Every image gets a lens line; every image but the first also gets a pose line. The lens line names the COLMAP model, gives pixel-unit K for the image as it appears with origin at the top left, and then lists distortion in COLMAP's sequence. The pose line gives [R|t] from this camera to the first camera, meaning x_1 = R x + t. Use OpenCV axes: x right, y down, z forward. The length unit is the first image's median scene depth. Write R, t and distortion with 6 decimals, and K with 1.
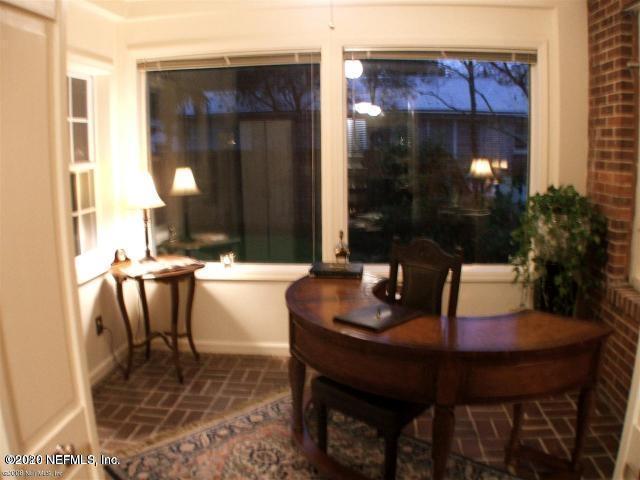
lens RADIAL K [[688.2, 0, 320.0], [0, 688.2, 240.0], [0, 0, 1]] dist [-0.226905, 0.042239]
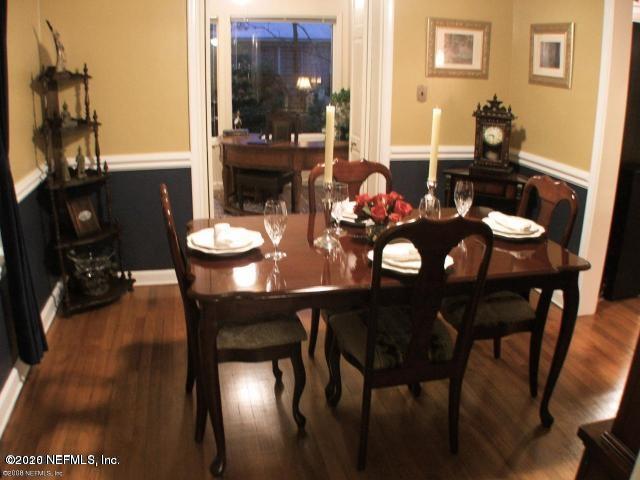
lens RADIAL K [[688.2, 0, 320.0], [0, 688.2, 240.0], [0, 0, 1]] dist [-0.226905, 0.042239]
pose [[0.965627, -0.048601, 0.255347, -0.126424], [0.019769, 0.993251, 0.114290, 0.066719], [-0.259178, -0.105313, 0.960071, -0.480007]]
